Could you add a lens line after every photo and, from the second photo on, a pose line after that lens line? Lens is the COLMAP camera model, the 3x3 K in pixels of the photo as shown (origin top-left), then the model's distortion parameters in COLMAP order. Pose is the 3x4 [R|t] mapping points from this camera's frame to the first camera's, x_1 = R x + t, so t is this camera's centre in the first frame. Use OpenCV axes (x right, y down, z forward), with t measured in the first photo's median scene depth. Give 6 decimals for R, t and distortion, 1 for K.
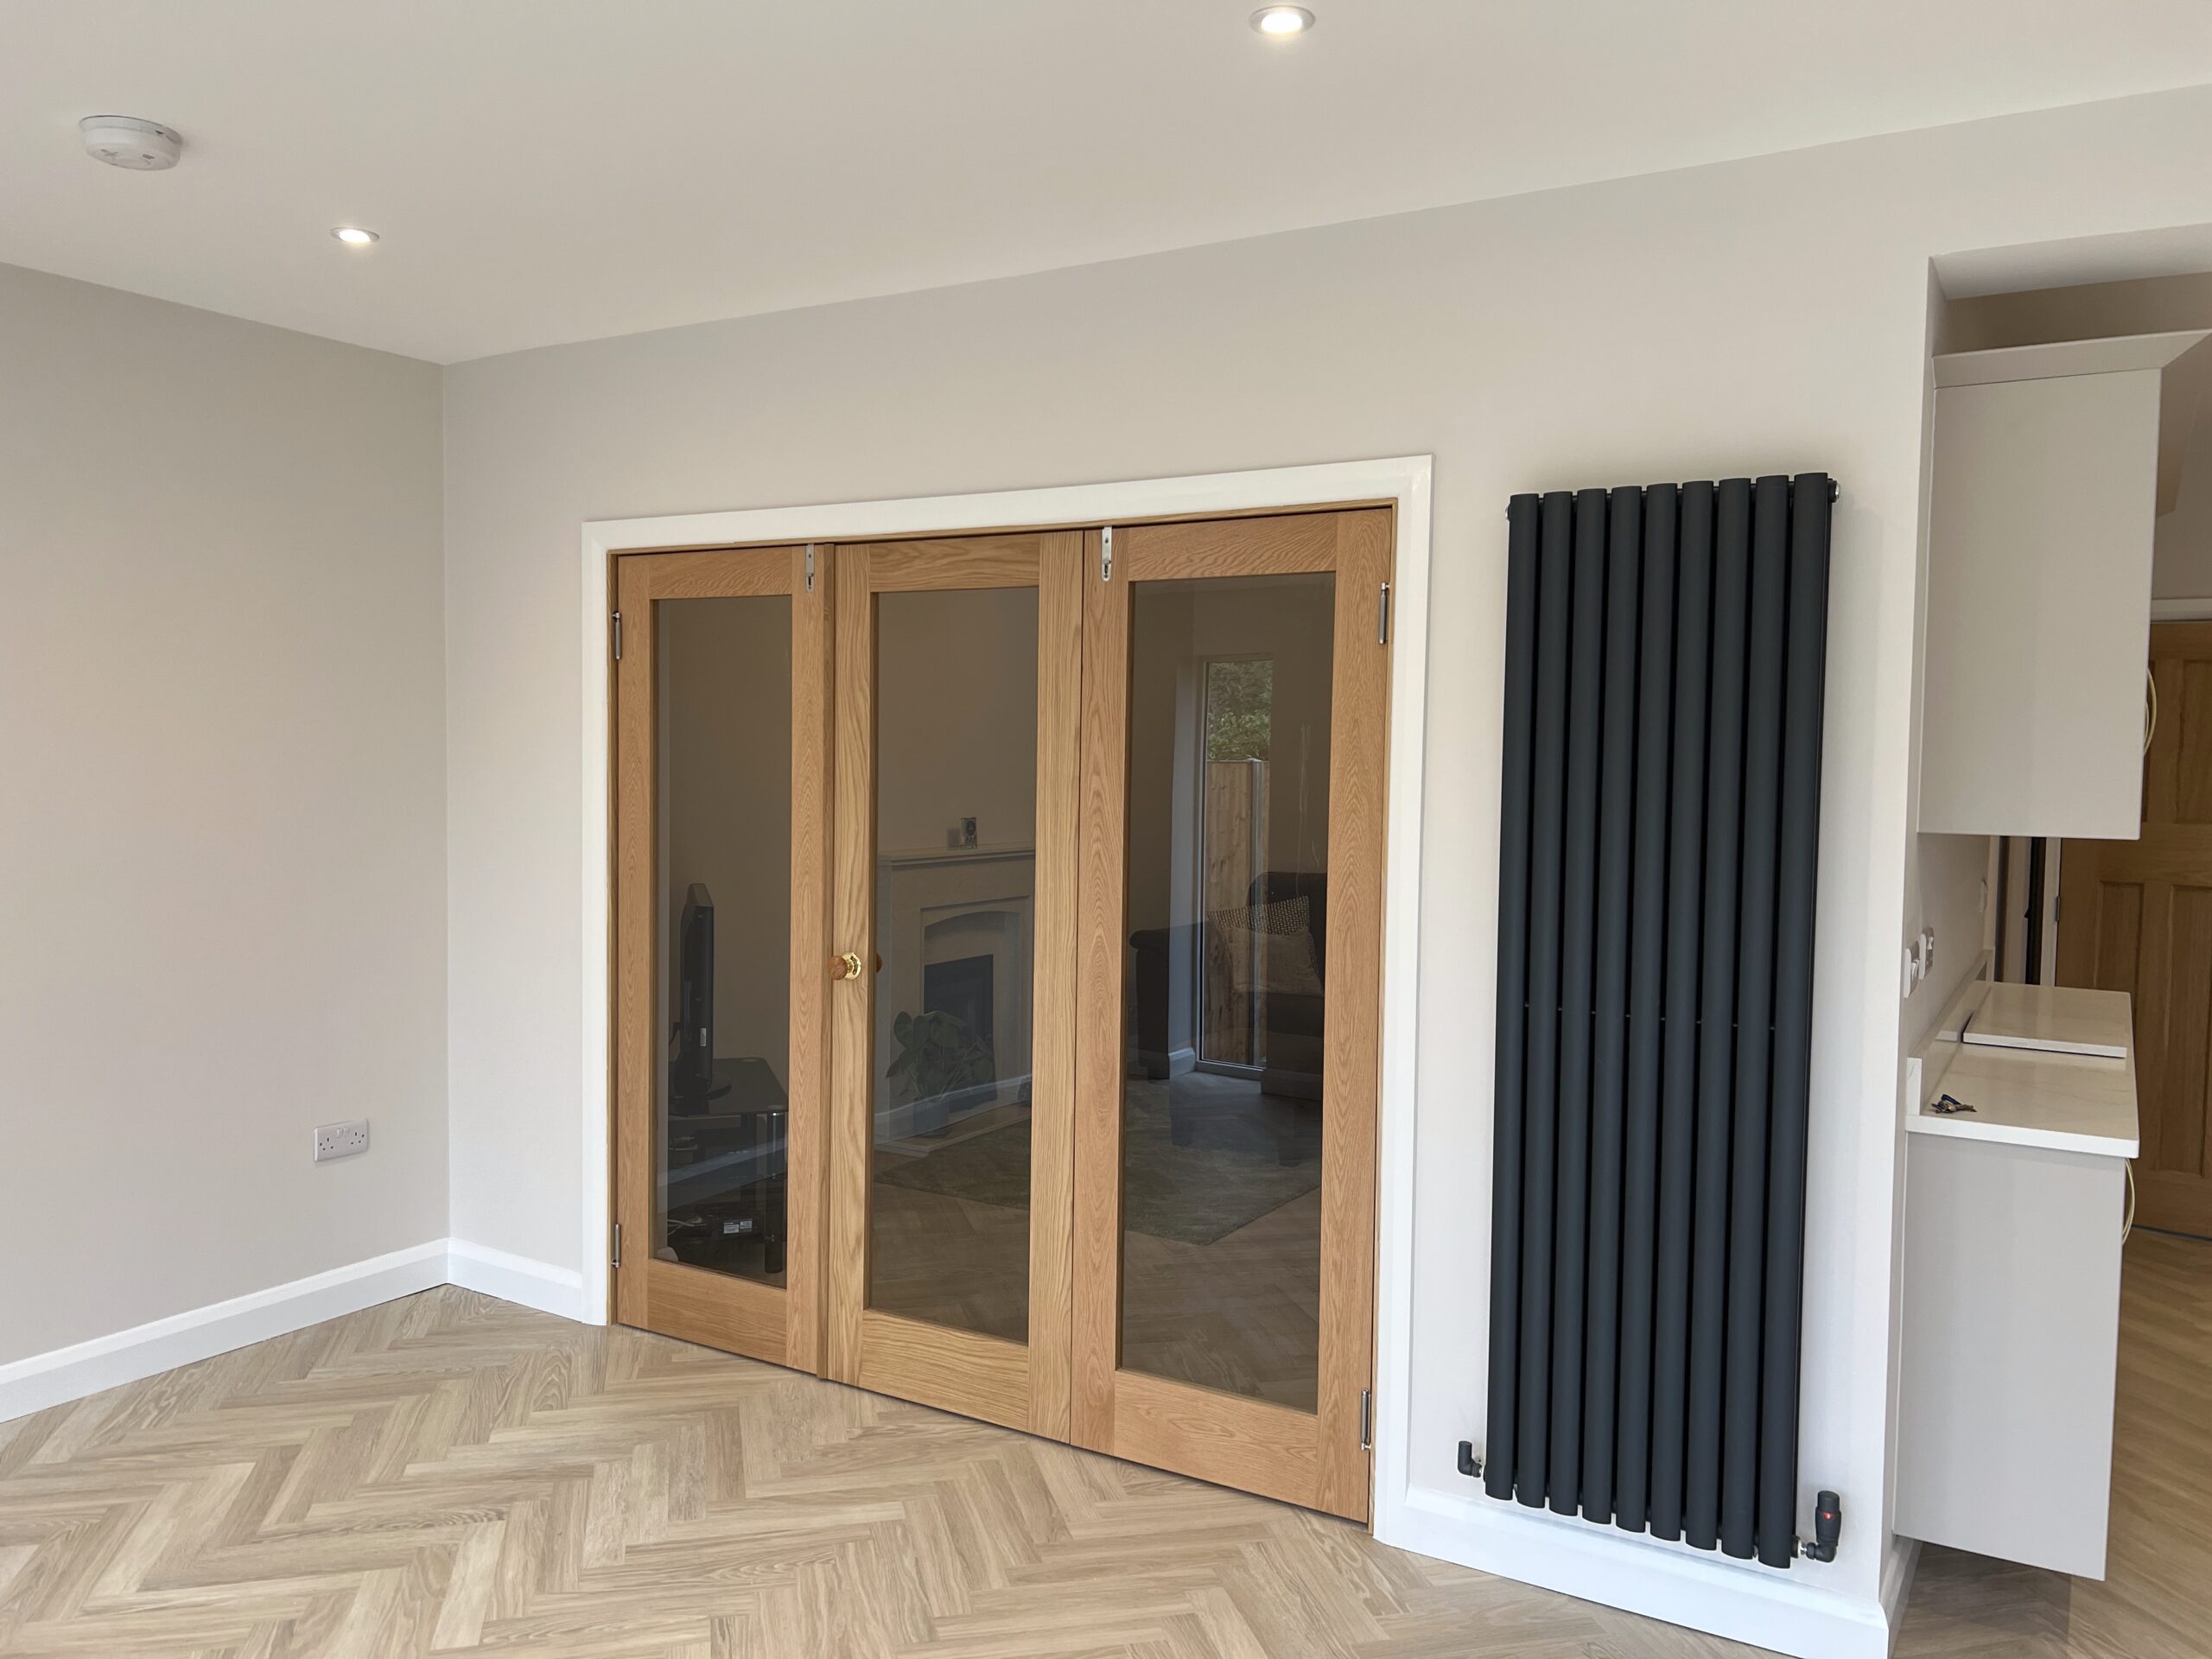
lens RADIAL K [[1677.8, 0, 1108.0], [0, 1677.8, 837.3], [0, 0, 1]] dist [0.056515, -0.046307]
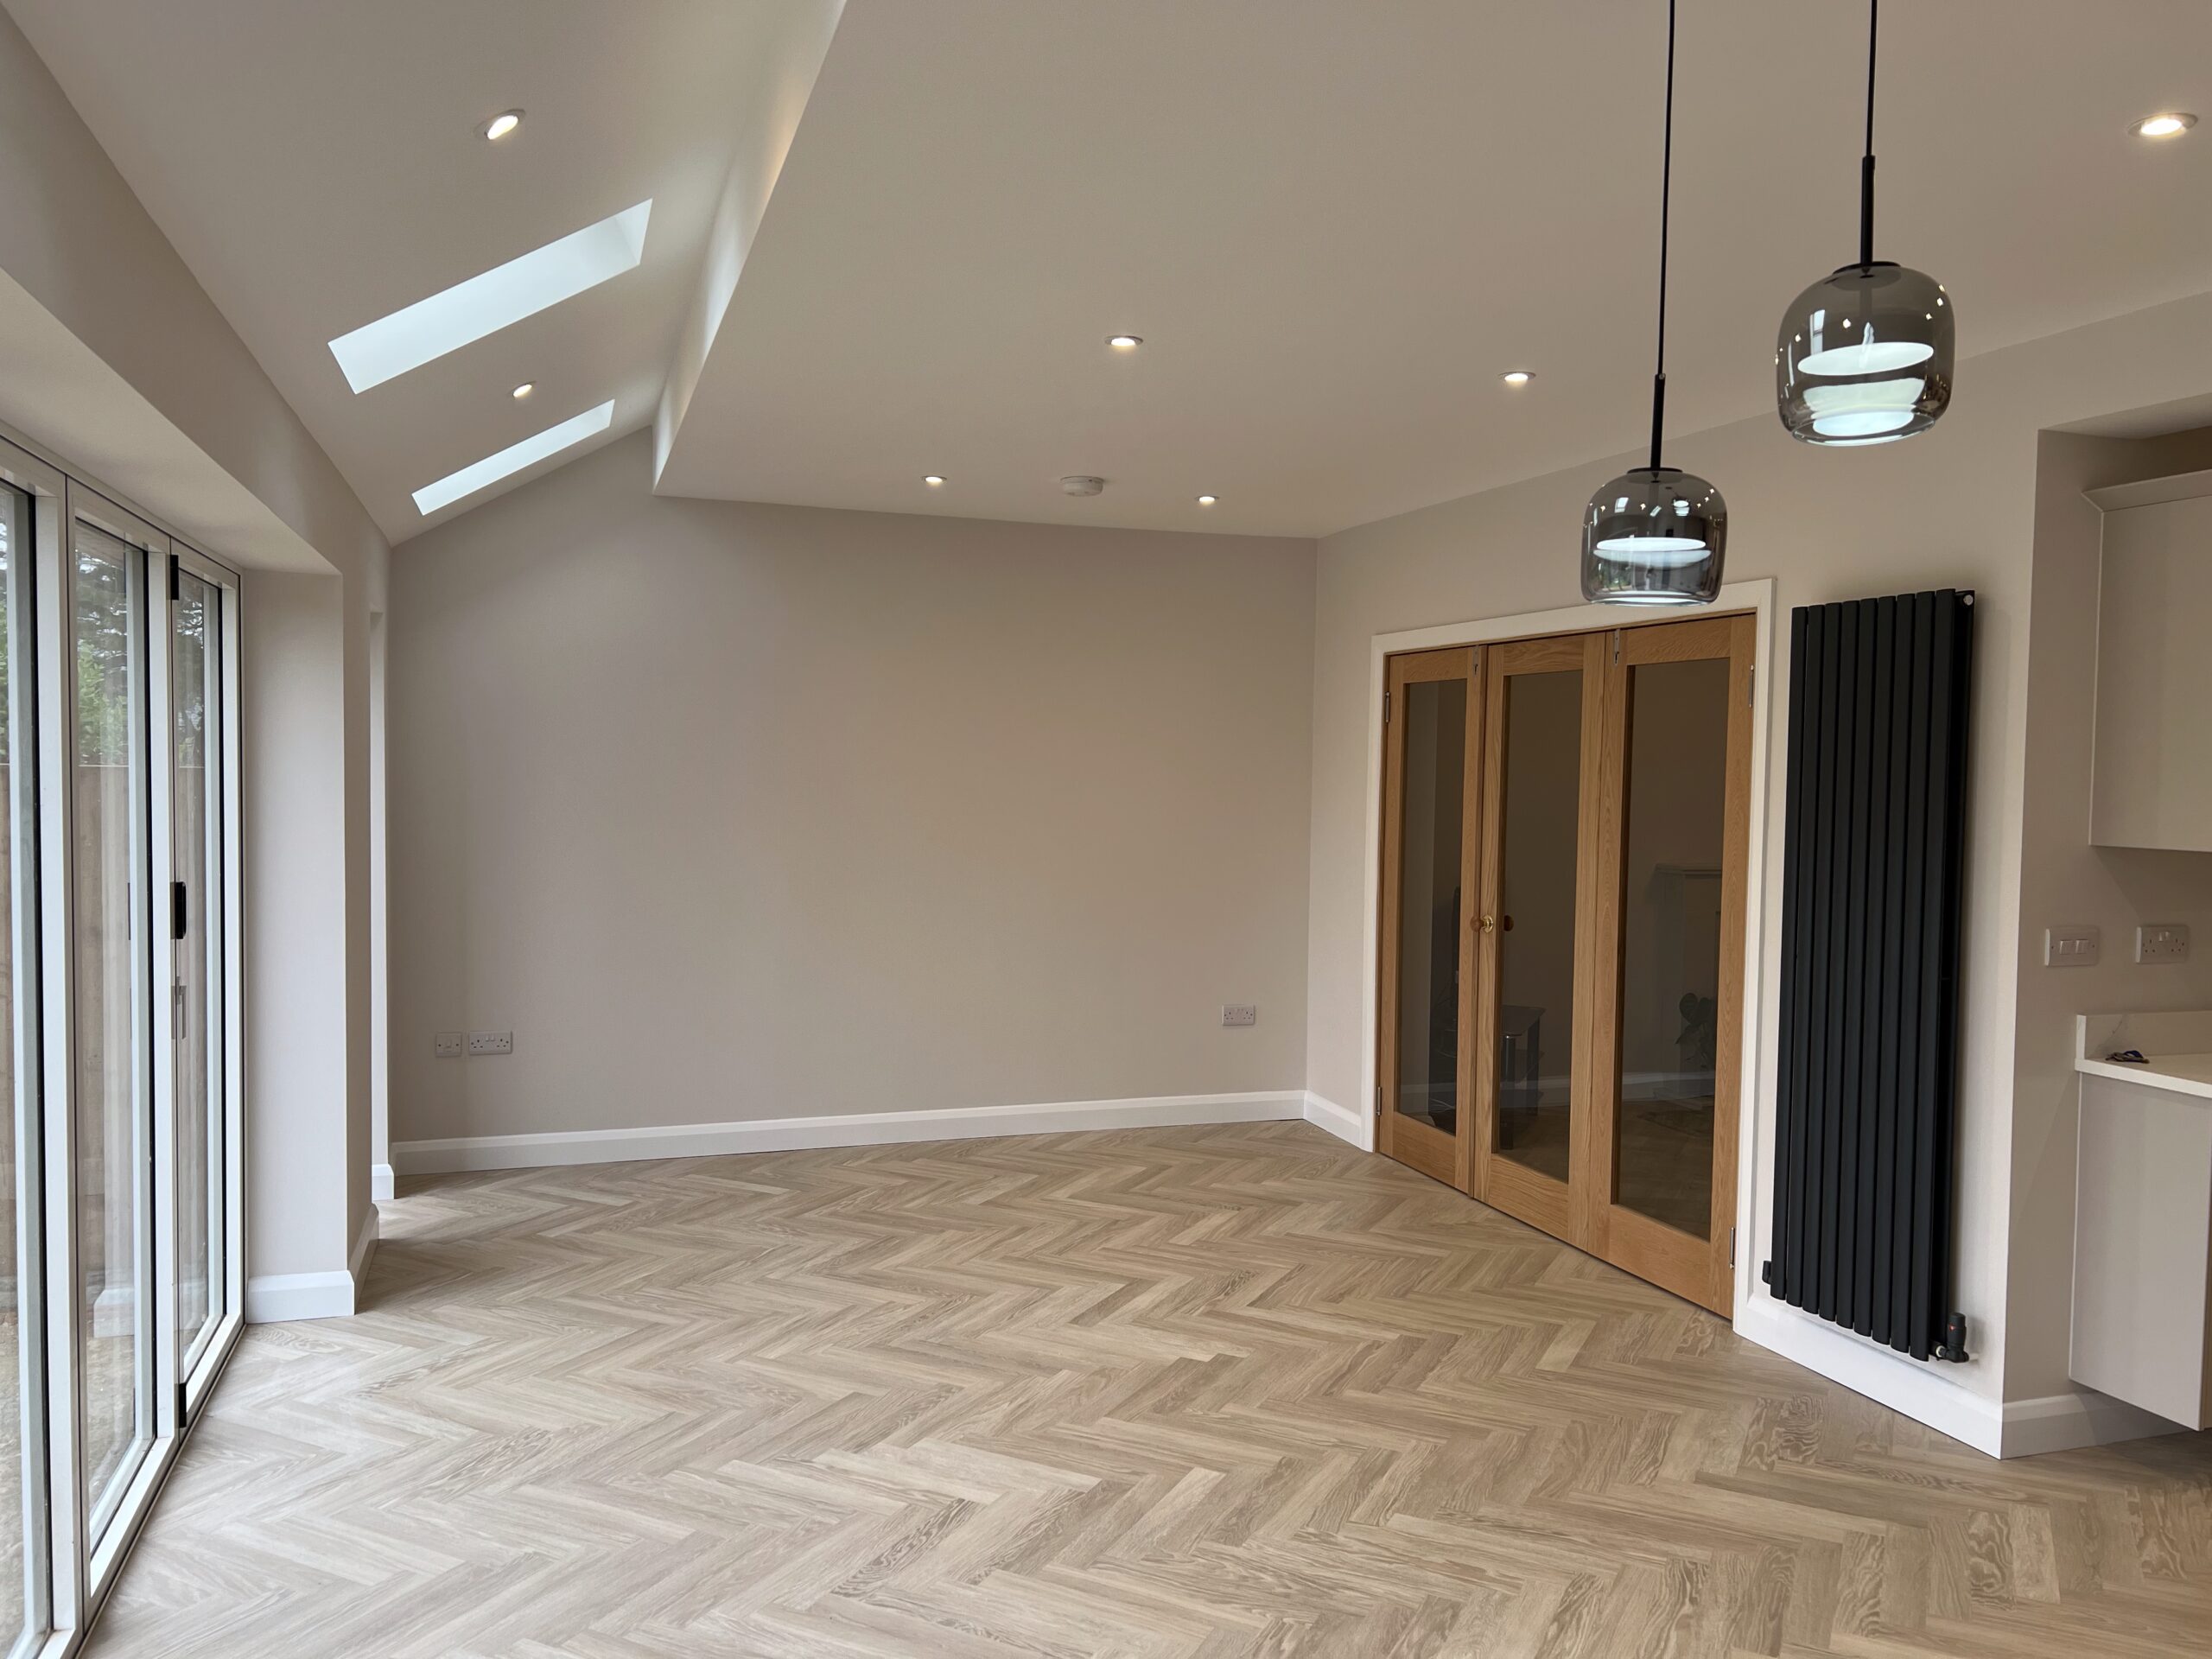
lens RADIAL K [[1677.8, 0, 1114.7], [0, 1677.8, 828.5], [0, 0, 1]] dist [0.056515, -0.046307]
pose [[0.766602, 0.022336, -0.641734, 0.562128], [-0.038773, 0.999181, -0.011540, 0.022151], [0.640951, 0.033729, 0.766840, -0.379574]]
